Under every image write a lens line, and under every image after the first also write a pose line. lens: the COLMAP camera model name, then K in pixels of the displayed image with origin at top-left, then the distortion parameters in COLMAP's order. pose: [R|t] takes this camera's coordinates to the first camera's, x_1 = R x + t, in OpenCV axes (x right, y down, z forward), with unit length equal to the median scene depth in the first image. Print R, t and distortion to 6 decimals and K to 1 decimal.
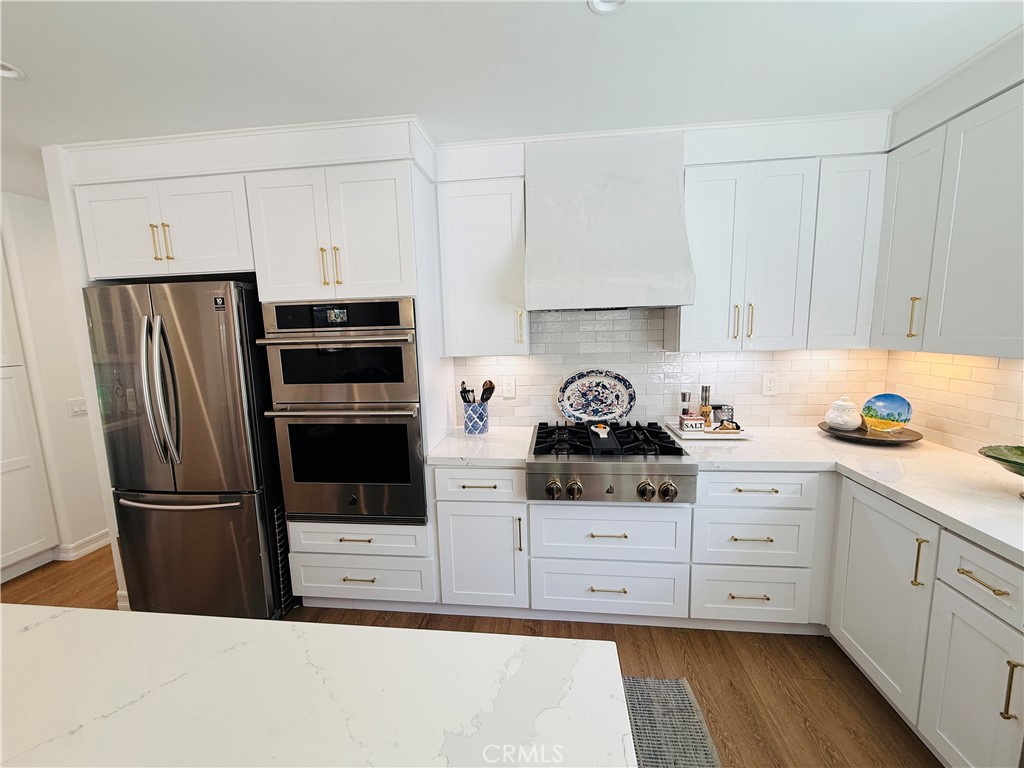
lens RADIAL K [[408.2, 0, 508.5], [0, 408.2, 381.4], [0, 0, 1]] dist [0.000003, -0.000234]
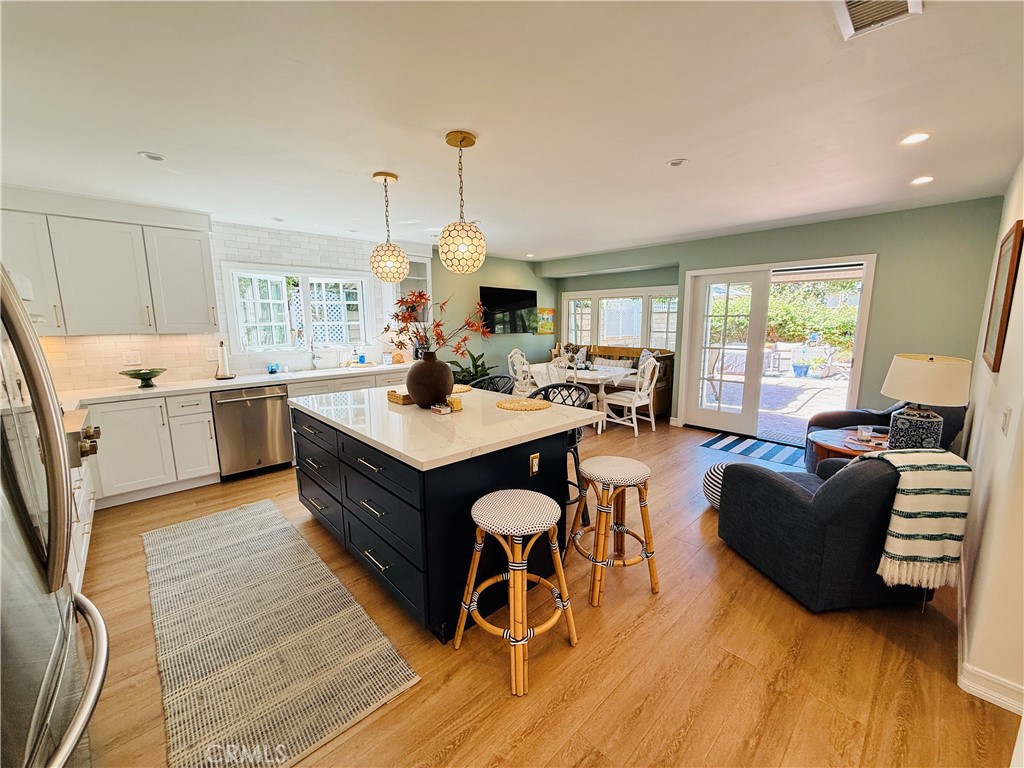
lens RADIAL K [[408.2, 0, 507.5], [0, 408.2, 386.1], [0, 0, 1]] dist [0.000003, -0.000234]
pose [[-0.760897, -0.071942, 0.644872, -1.267719], [0.111133, 0.964701, 0.238750, -0.050585], [-0.639285, 0.253331, -0.726043, 0.820899]]
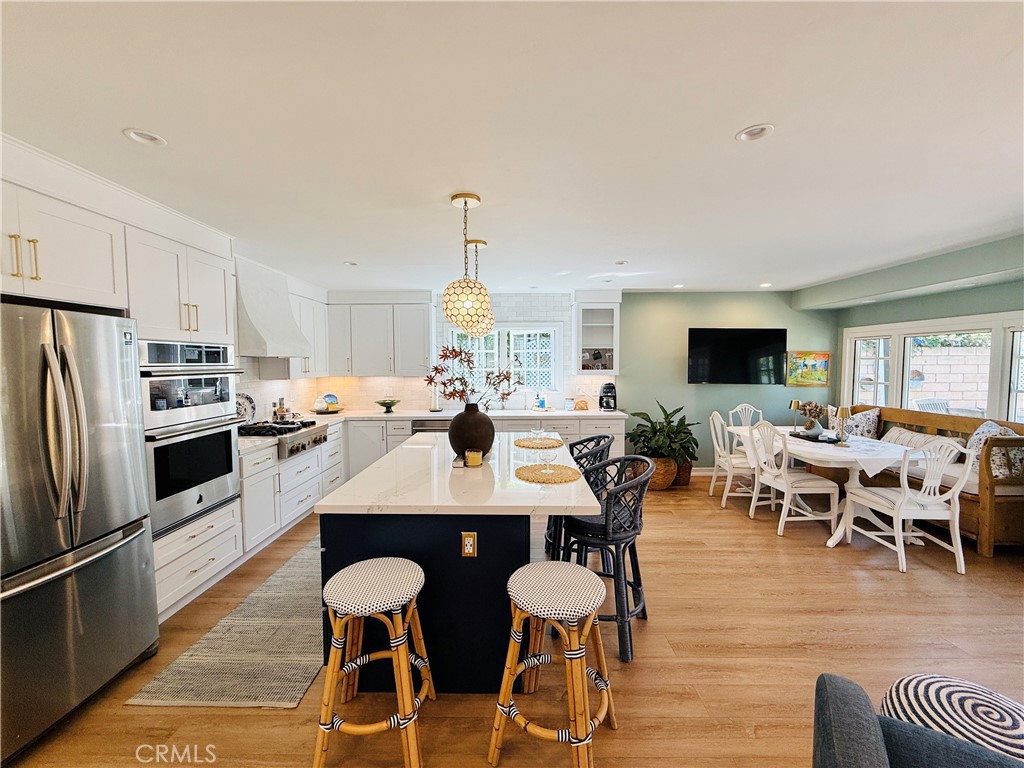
lens RADIAL K [[408.2, 0, 509.3], [0, 408.2, 383.9], [0, 0, 1]] dist [0.000003, -0.000234]
pose [[-0.099608, -0.025361, 0.994704, -1.526027], [0.135990, 0.989948, 0.038858, 0.017409], [-0.985690, 0.139141, -0.095158, 0.110425]]
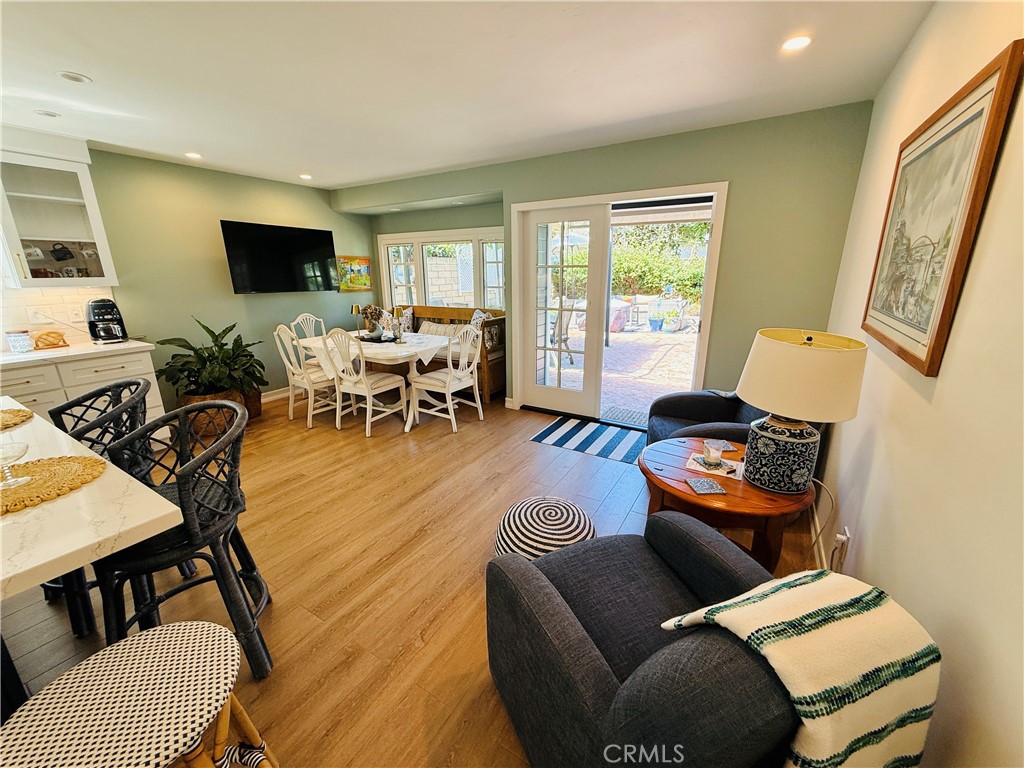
lens RADIAL K [[408.2, 0, 509.5], [0, 408.2, 385.3], [0, 0, 1]] dist [0.000003, -0.000234]
pose [[-0.905641, -0.080239, 0.416385, -1.265994], [0.088068, 0.924934, 0.369785, 0.050790], [-0.414800, 0.371562, -0.830592, 0.063605]]
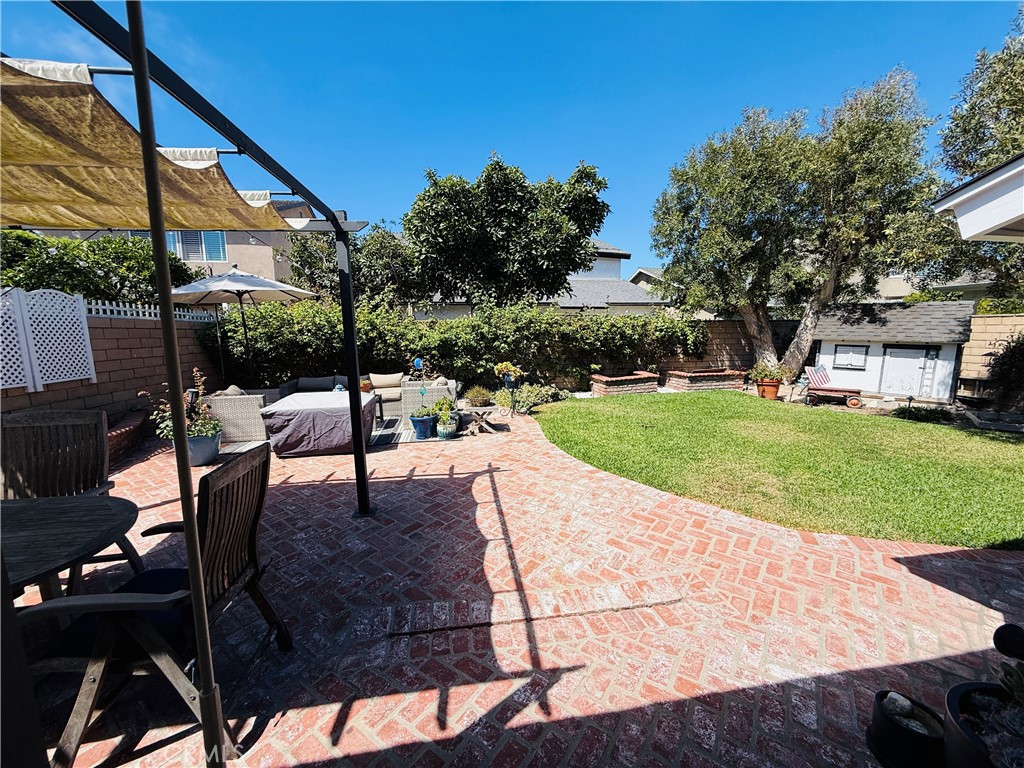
lens RADIAL K [[408.2, 0, 511.1], [0, 408.2, 386.1], [0, 0, 1]] dist [0.000003, -0.000234]
pose [[-0.958533, 0.072553, -0.275590, -0.707382], [-0.003157, 0.964286, 0.264843, 0.240023], [0.284963, 0.254730, -0.924072, -1.743416]]
